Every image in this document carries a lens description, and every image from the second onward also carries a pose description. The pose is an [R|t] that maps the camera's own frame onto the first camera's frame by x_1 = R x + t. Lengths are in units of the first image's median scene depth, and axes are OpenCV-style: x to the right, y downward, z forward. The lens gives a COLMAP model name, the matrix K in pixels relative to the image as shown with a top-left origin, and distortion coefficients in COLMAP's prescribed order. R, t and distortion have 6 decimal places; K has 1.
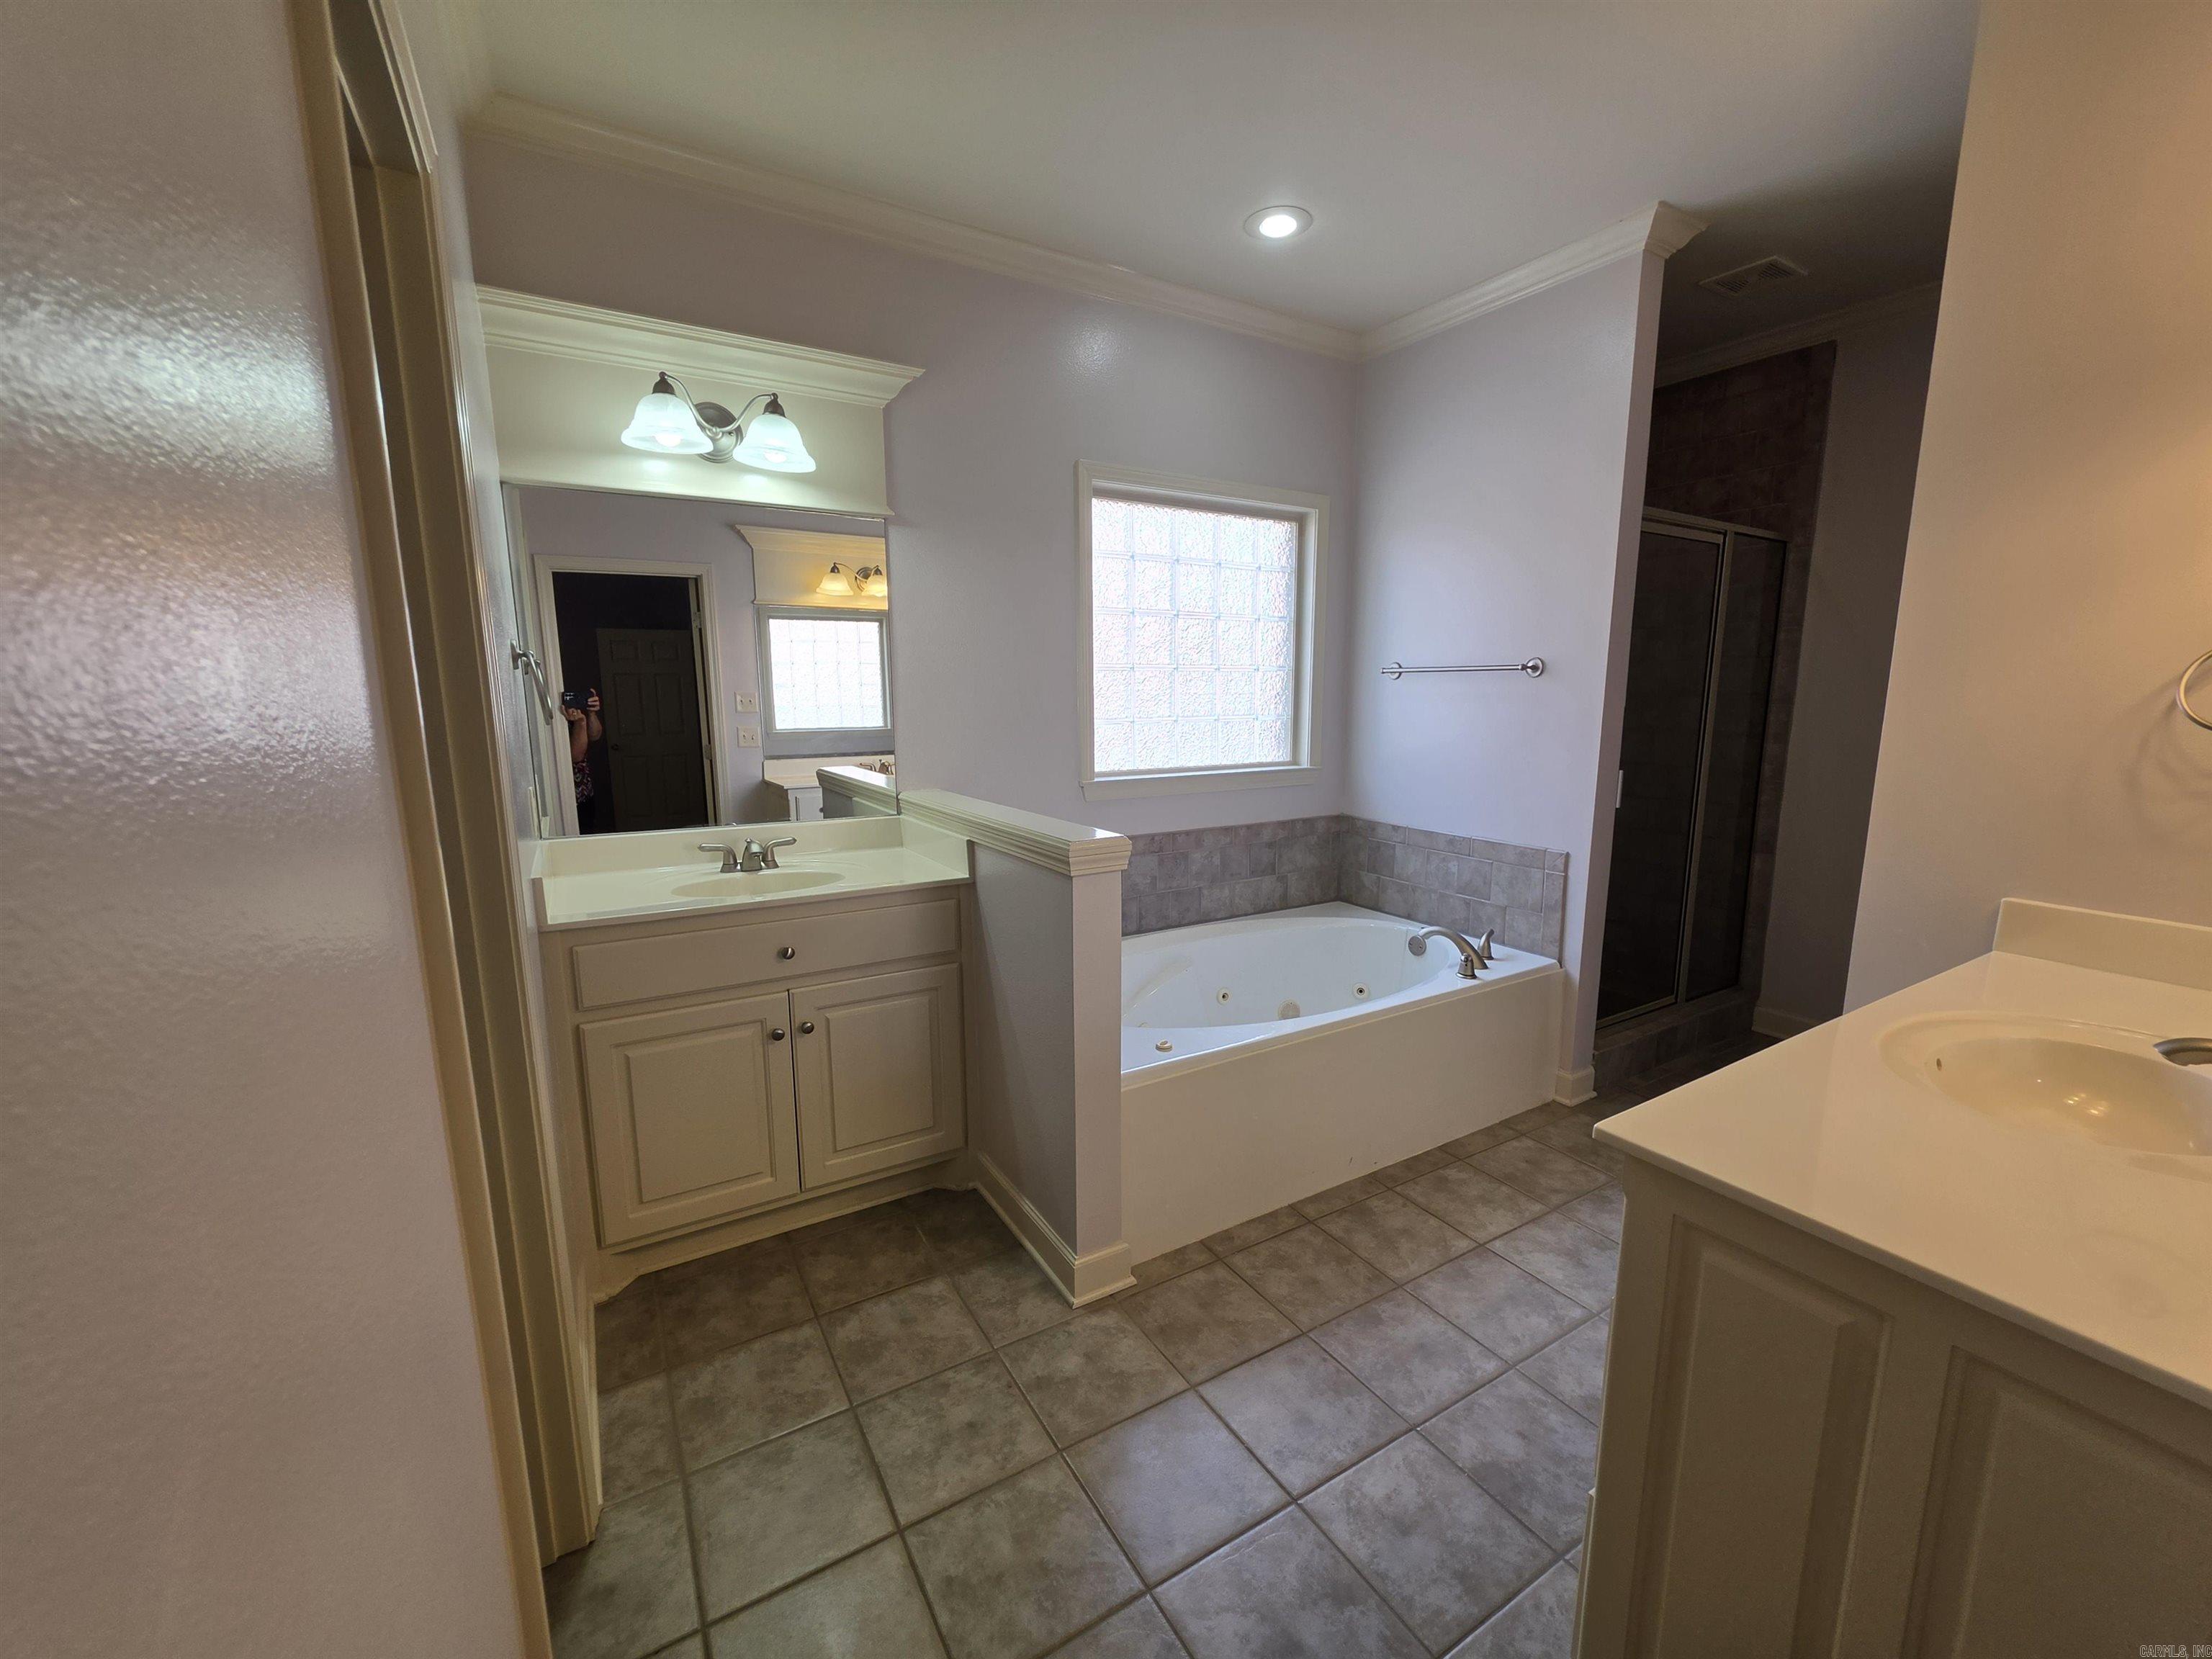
lens RADIAL K [[895.4, 0, 1126.1], [0, 895.4, 837.7], [0, 0, 1]] dist [-0.005906, 0.002095]
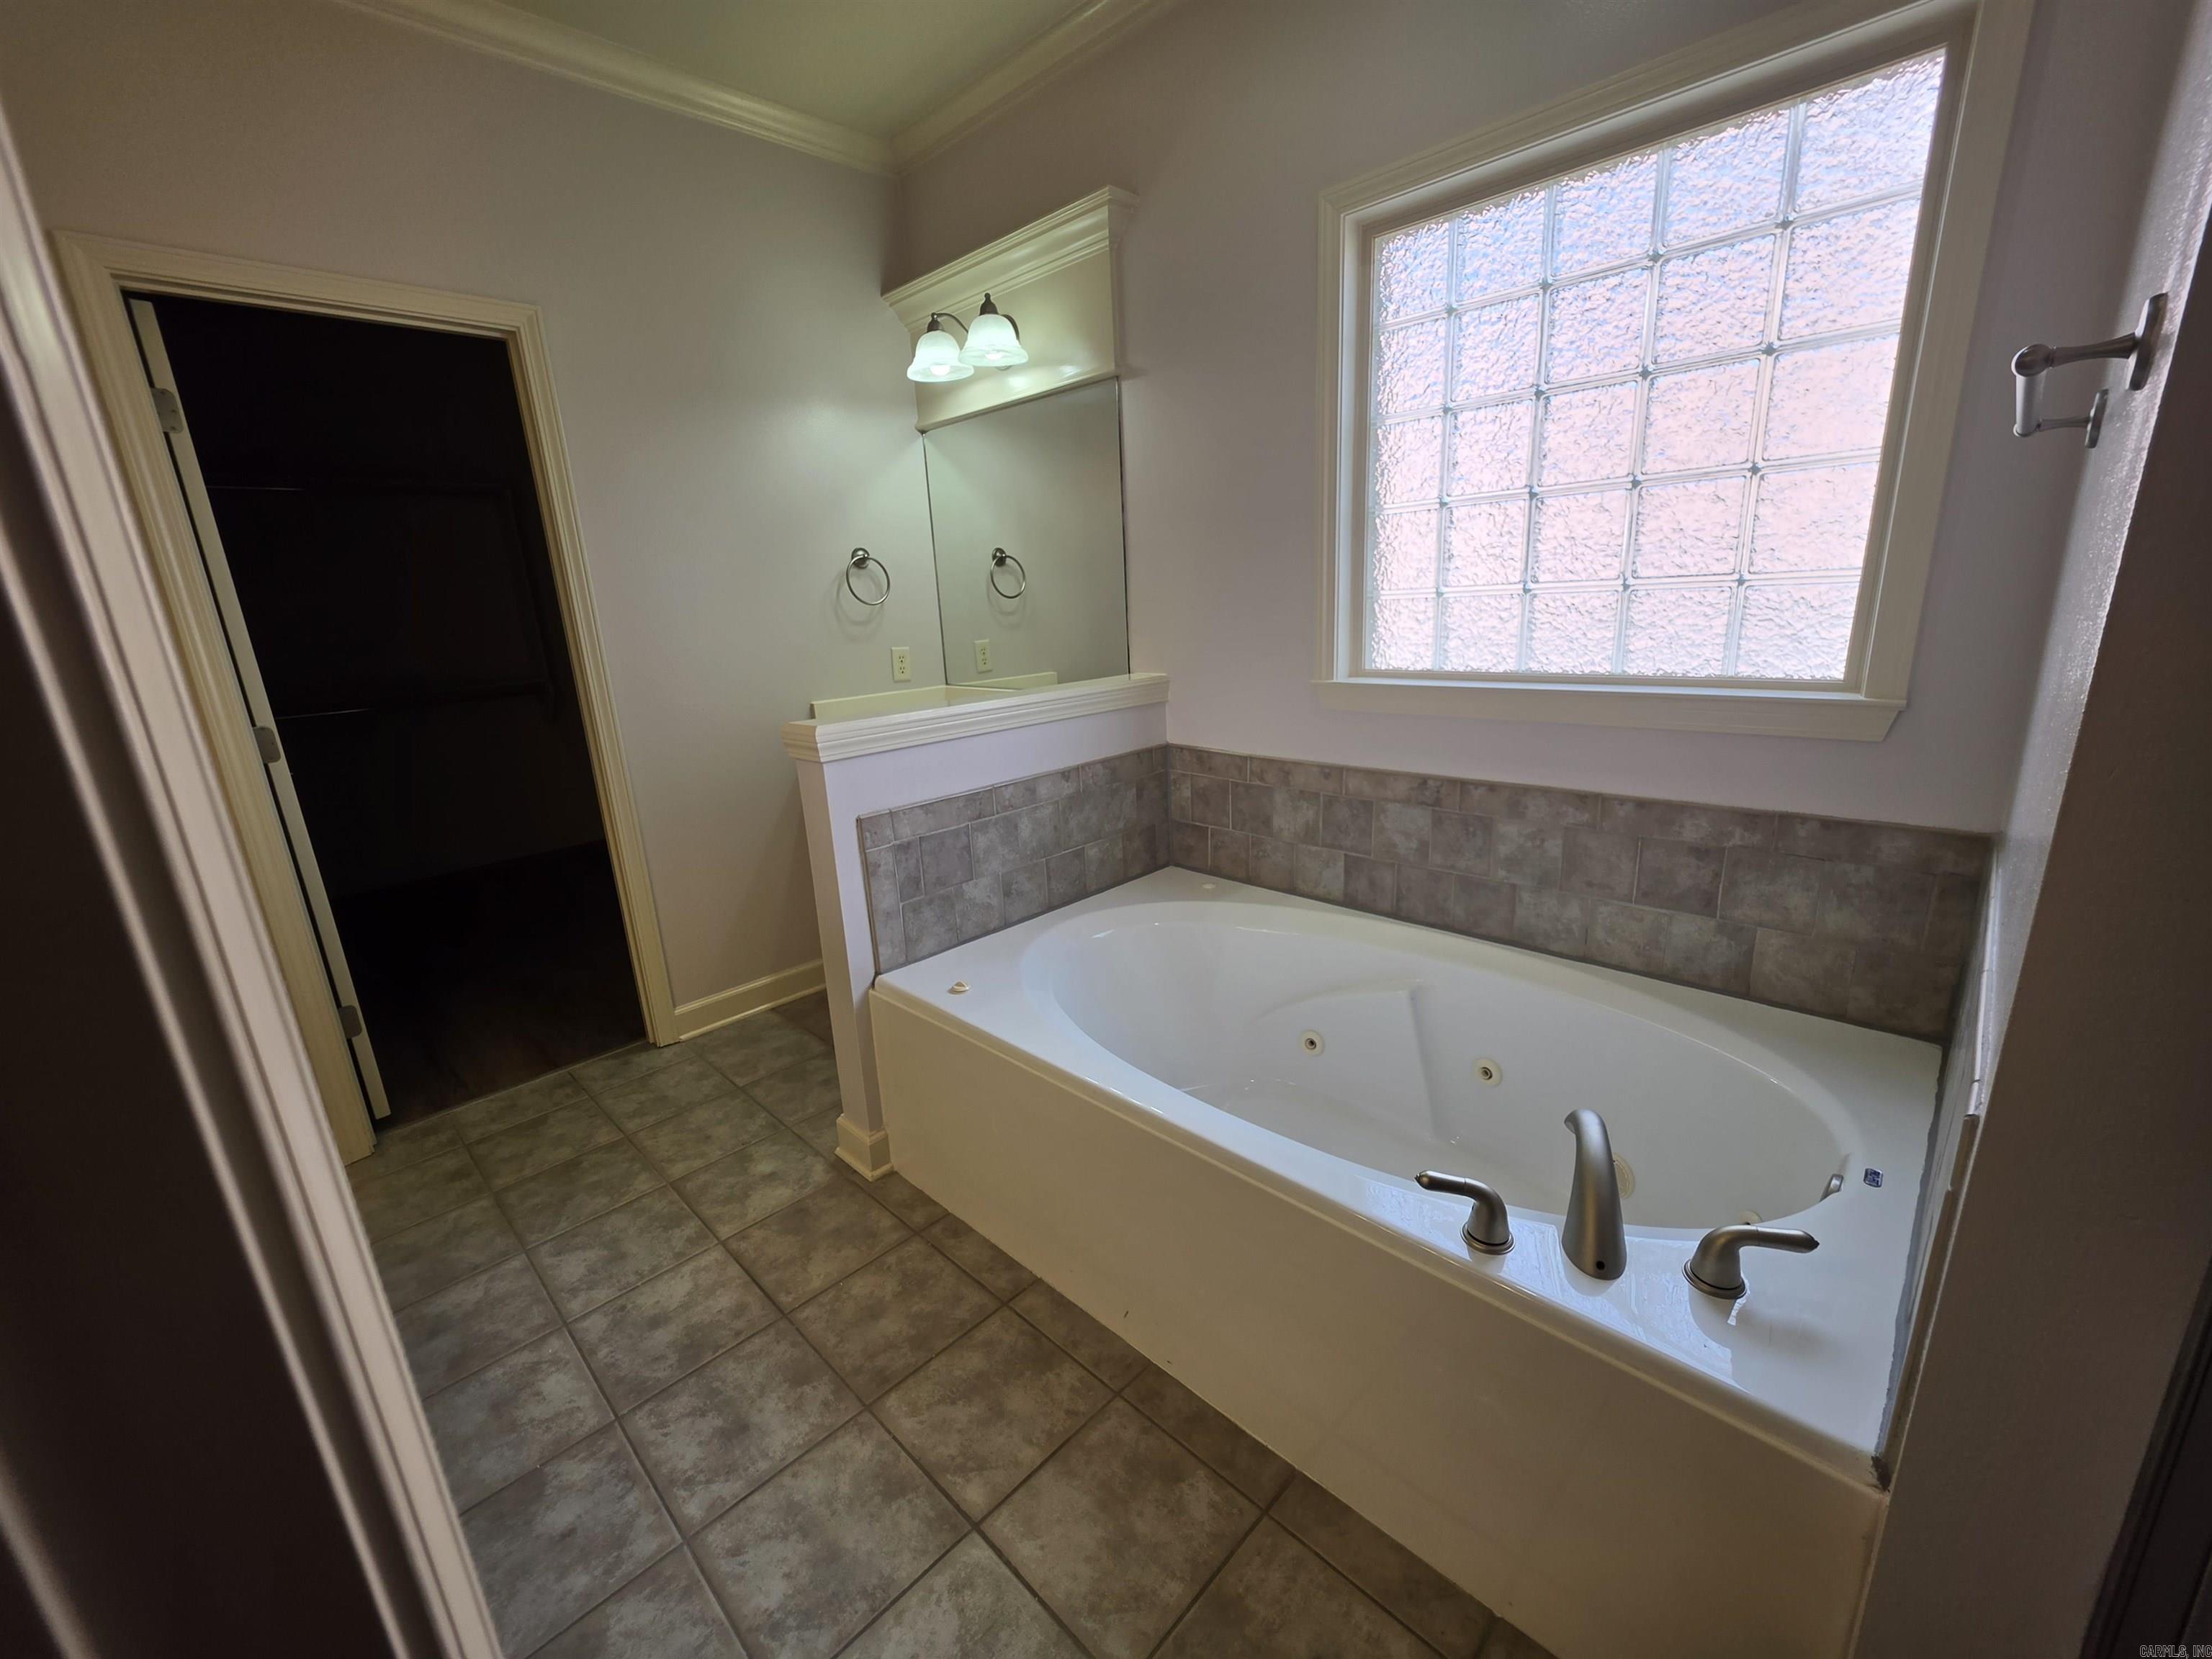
lens RADIAL K [[889.8, 0, 1105.5], [0, 889.8, 834.7], [0, 0, 1]] dist [-0.005204, 0.000445]
pose [[0.242976, 0.245457, -0.938463, 0.848652], [-0.107935, 0.968289, 0.225312, -0.119086], [0.964009, 0.046548, 0.261765, 0.908424]]
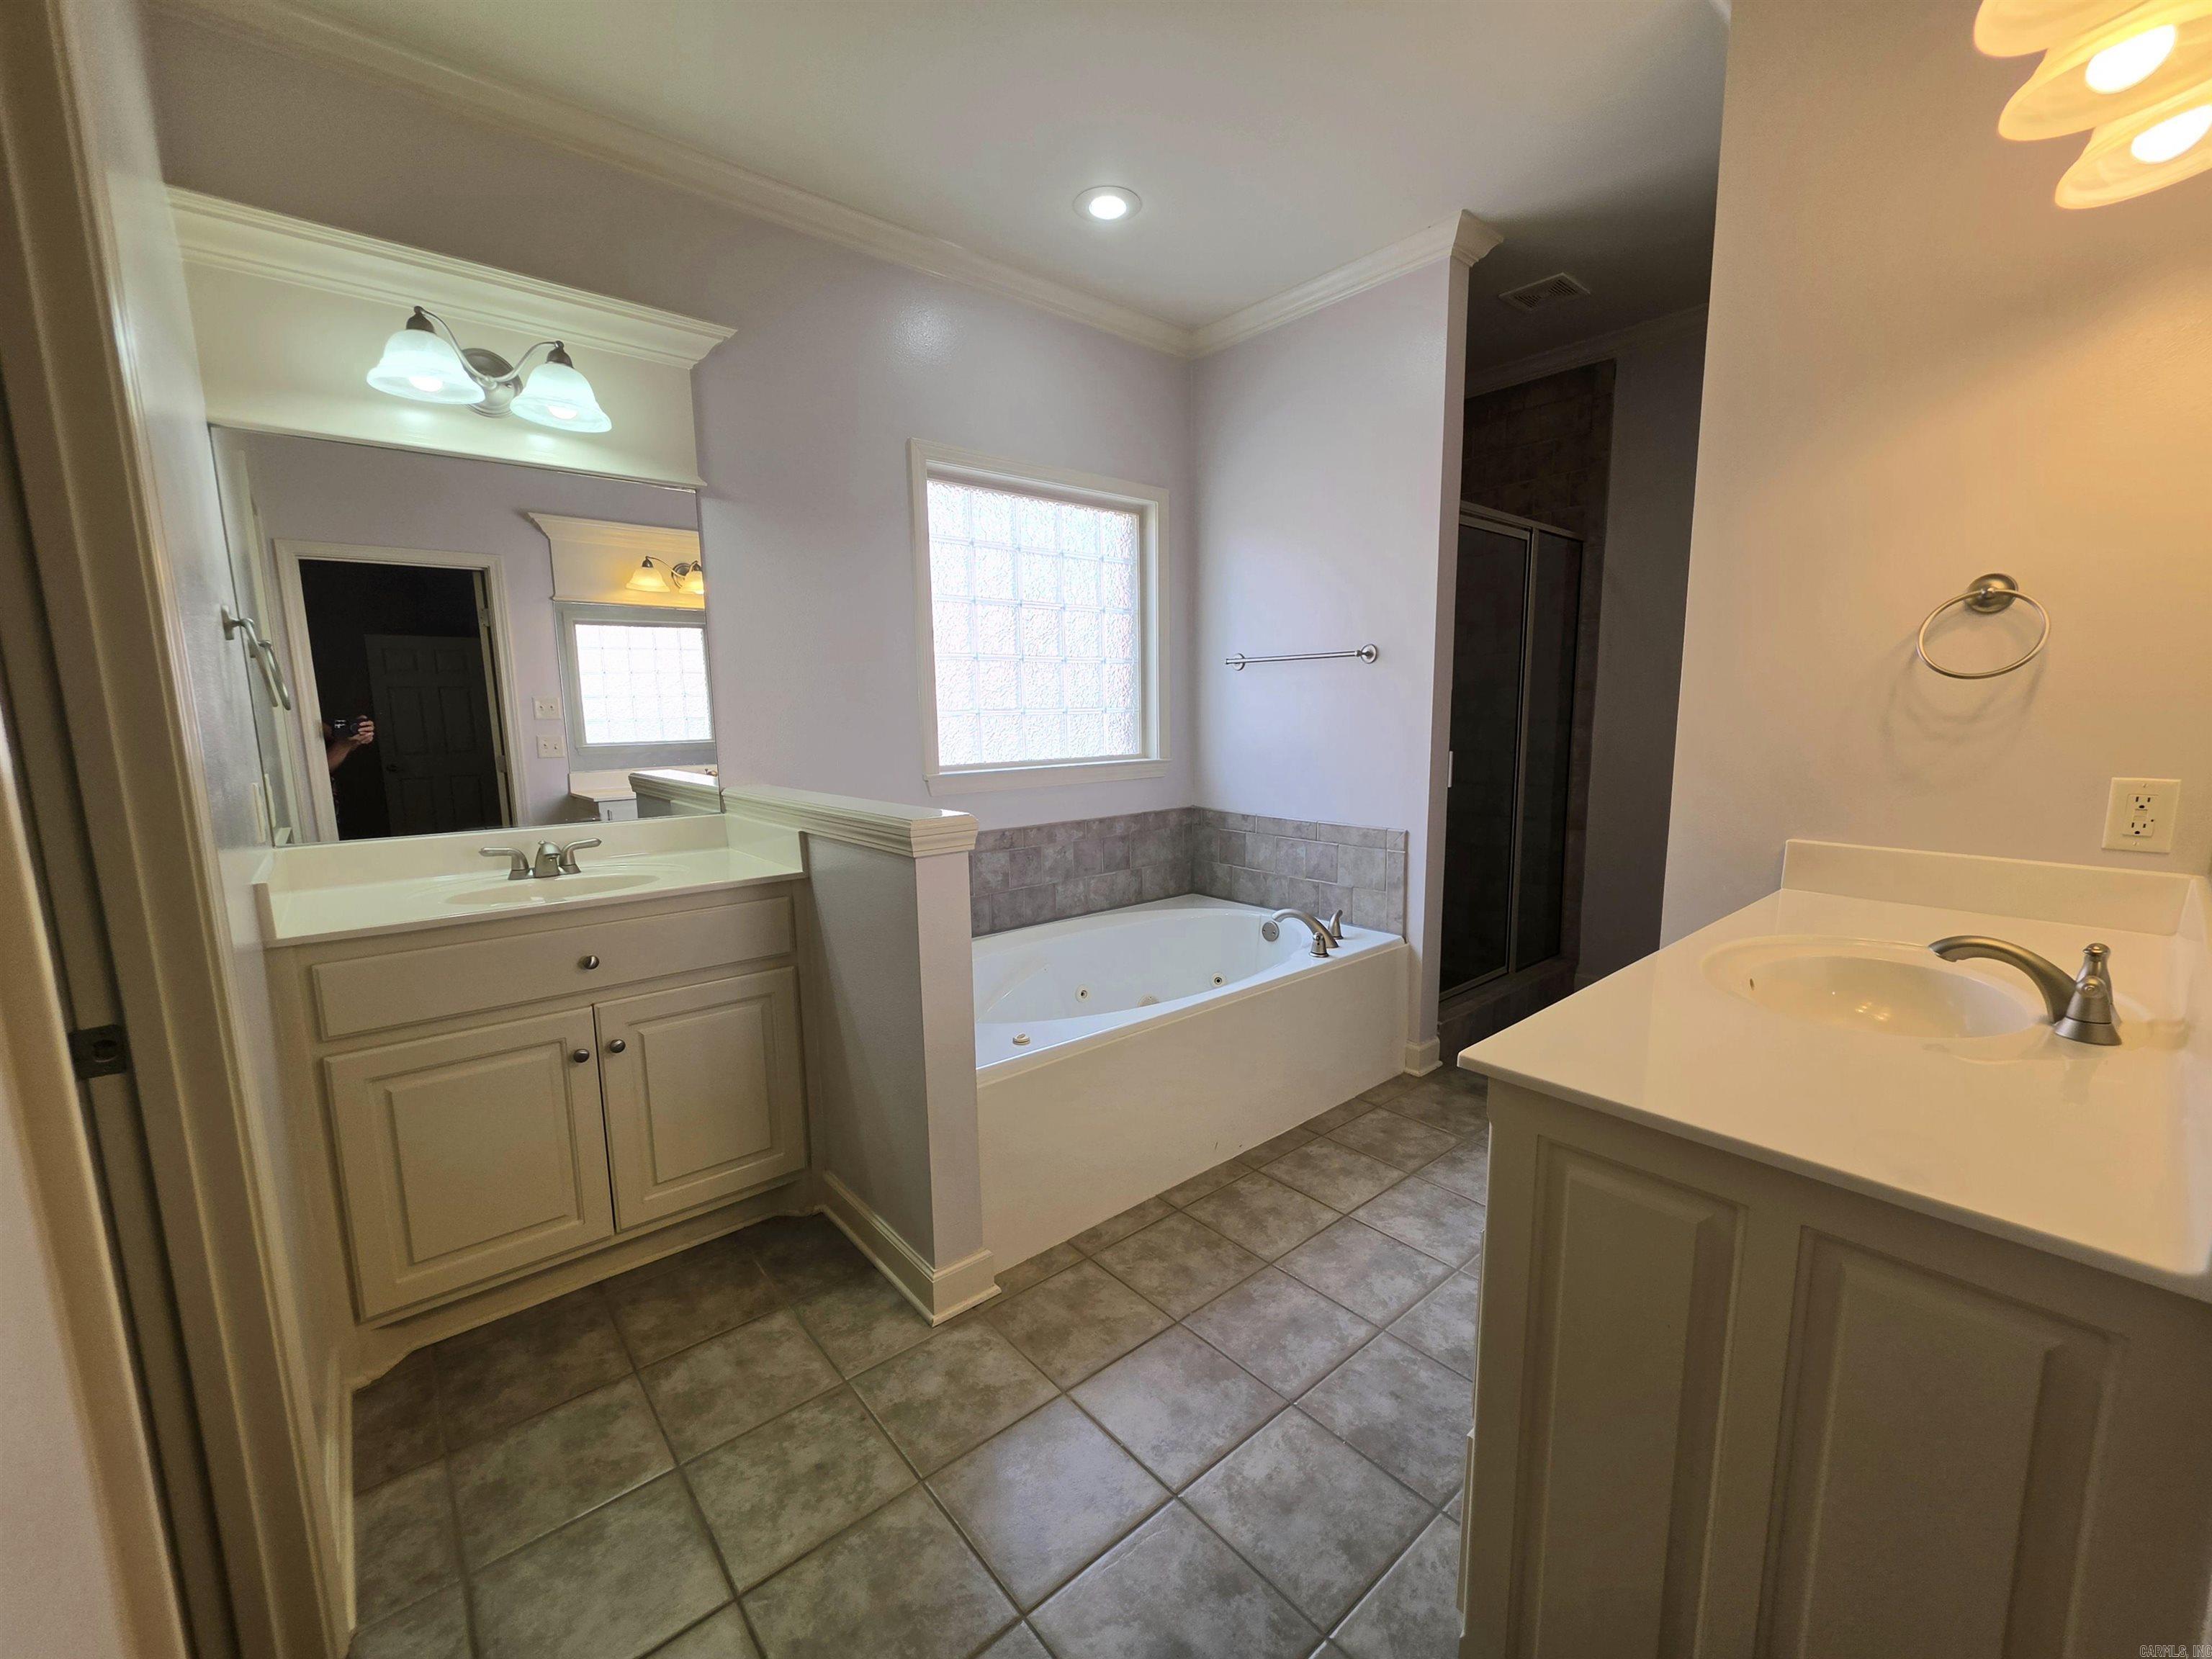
lens RADIAL K [[895.4, 0, 1126.1], [0, 895.4, 837.7], [0, 0, 1]] dist [-0.005906, 0.002095]
pose [[0.986132, -0.034534, 0.162330, 0.004975], [0.037799, 0.999140, -0.017066, 0.038772], [-0.161601, 0.022965, 0.986589, 0.036648]]
